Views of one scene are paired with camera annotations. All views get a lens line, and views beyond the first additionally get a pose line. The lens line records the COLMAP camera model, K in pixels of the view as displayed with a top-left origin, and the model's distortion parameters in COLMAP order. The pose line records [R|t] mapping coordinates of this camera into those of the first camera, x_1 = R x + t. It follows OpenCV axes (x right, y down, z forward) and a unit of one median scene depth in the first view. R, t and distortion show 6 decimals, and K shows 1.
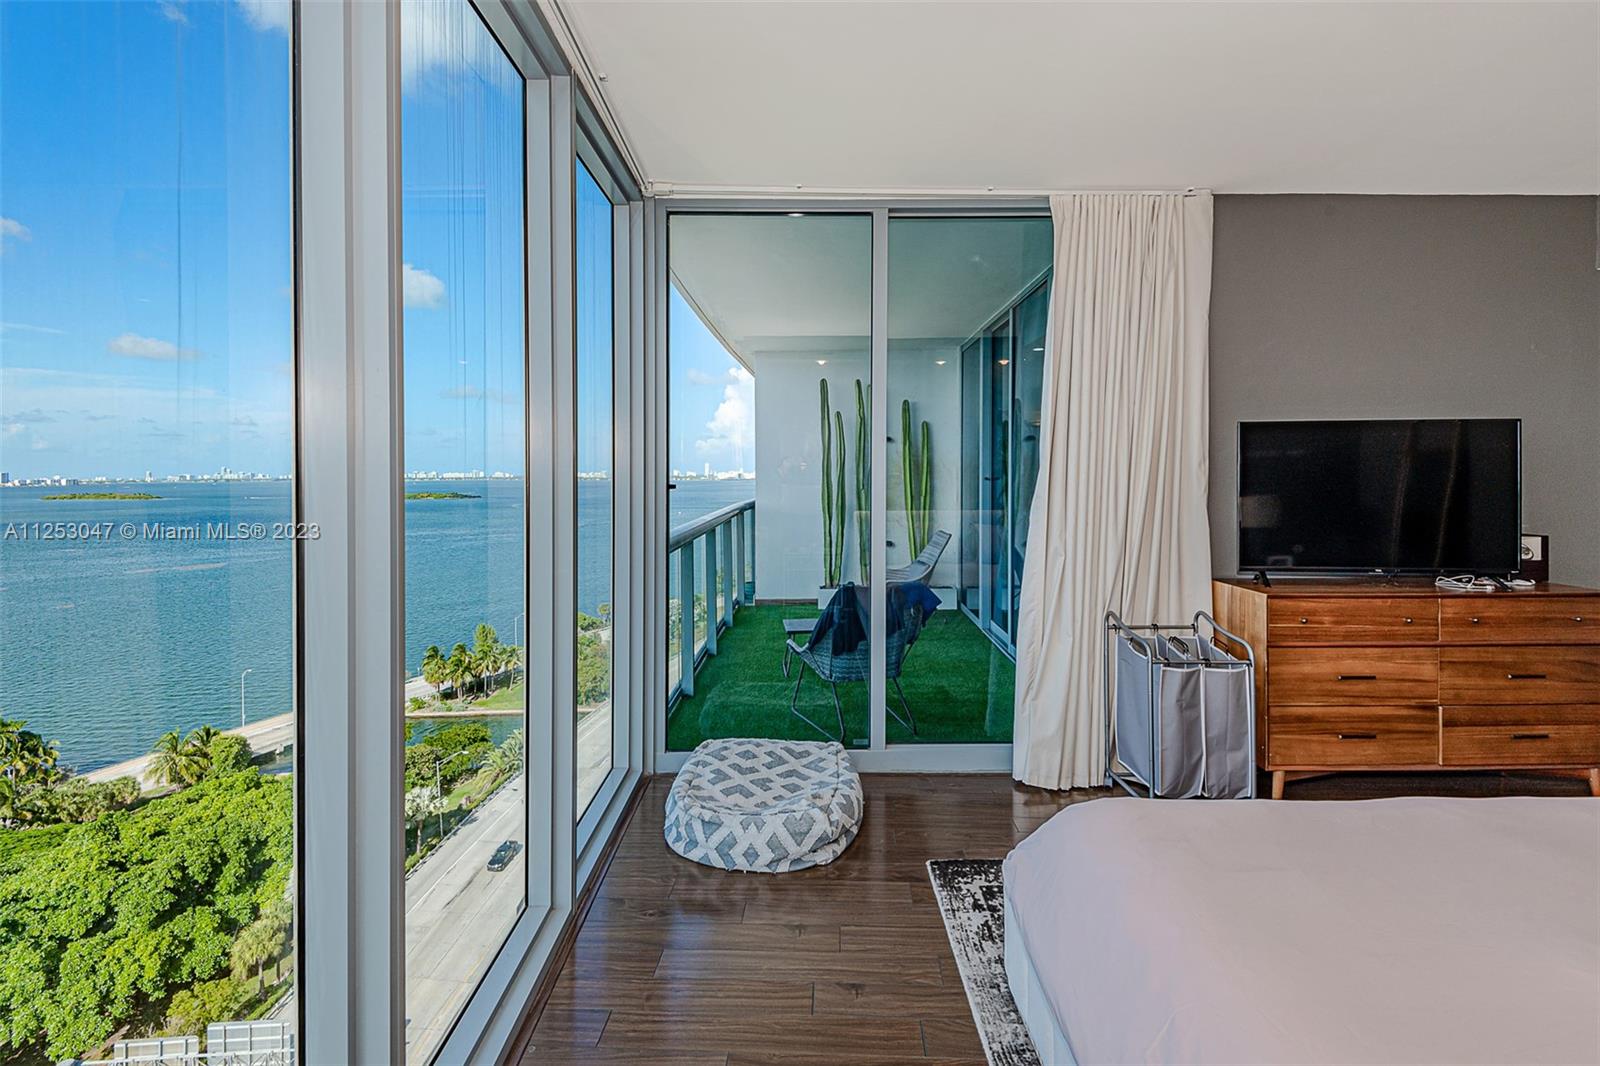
lens RADIAL K [[727.5, 0, 821.9], [0, 727.5, 476.4], [0, 0, 1]] dist [0.023154, -0.007897]
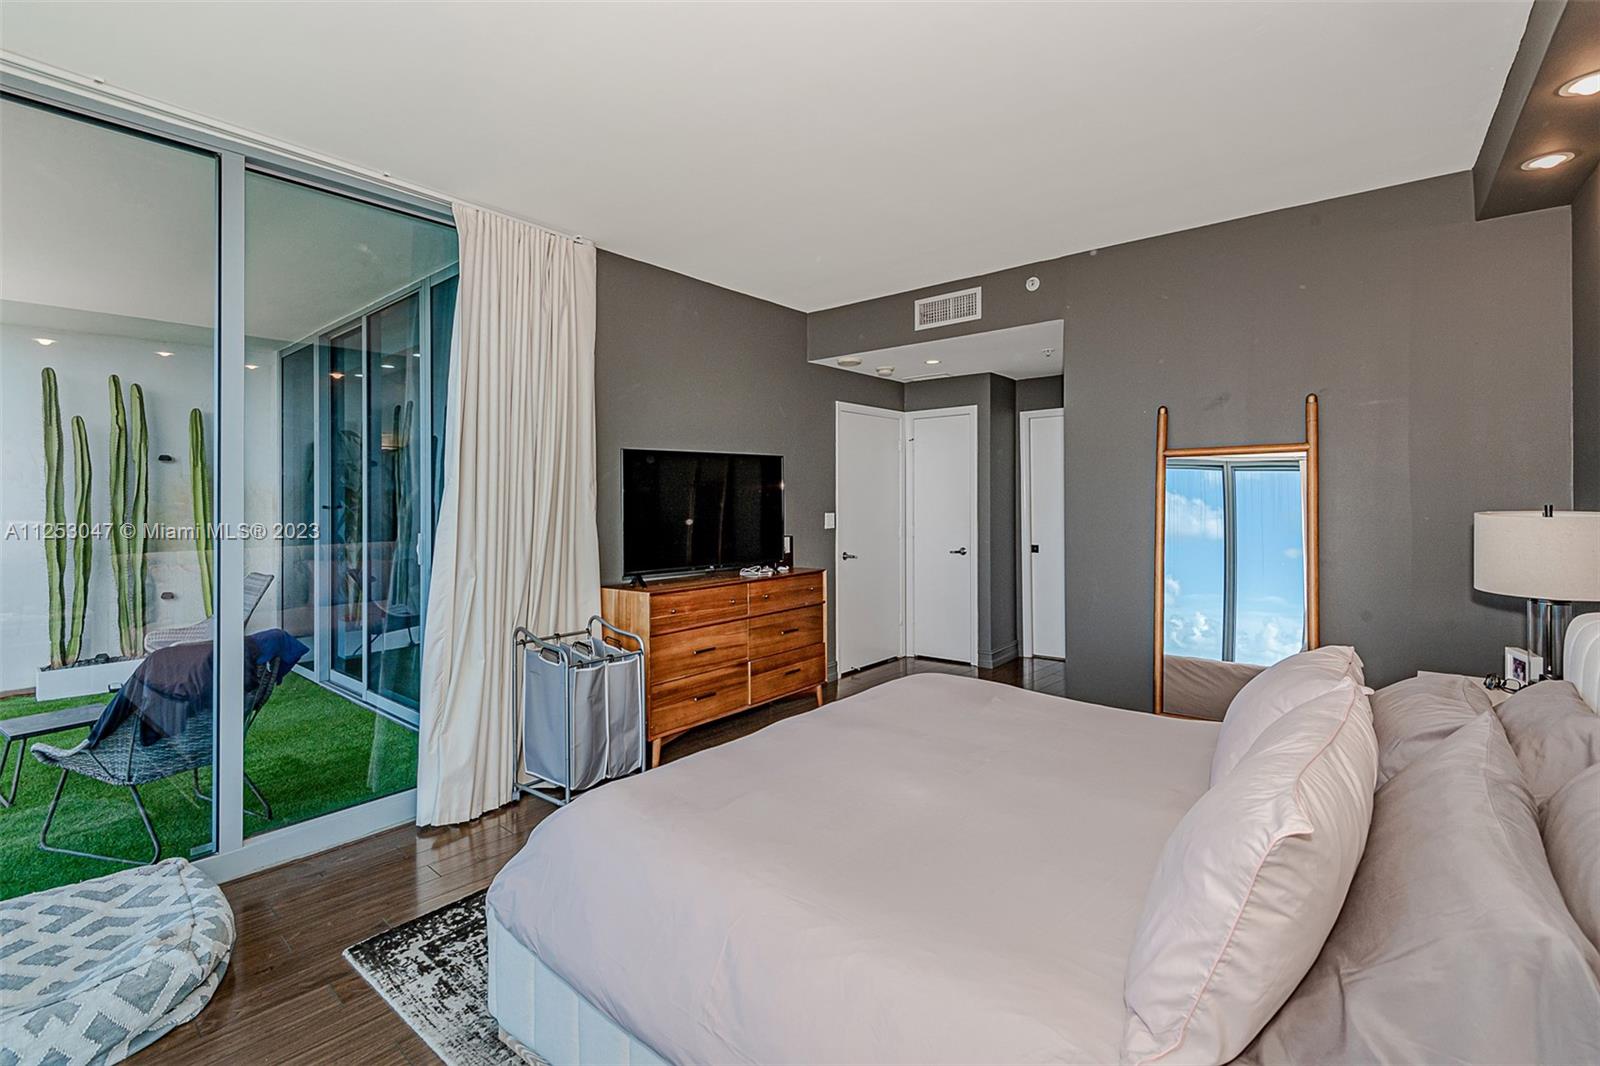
lens RADIAL K [[727.5, 0, 745.1], [0, 727.5, 503.0], [0, 0, 1]] dist [0.023154, -0.007897]
pose [[0.672550, -0.001301, 0.740051, -0.154939], [0.014416, 0.999832, -0.011343, 0.028478], [-0.739912, 0.018298, 0.672455, 0.080214]]
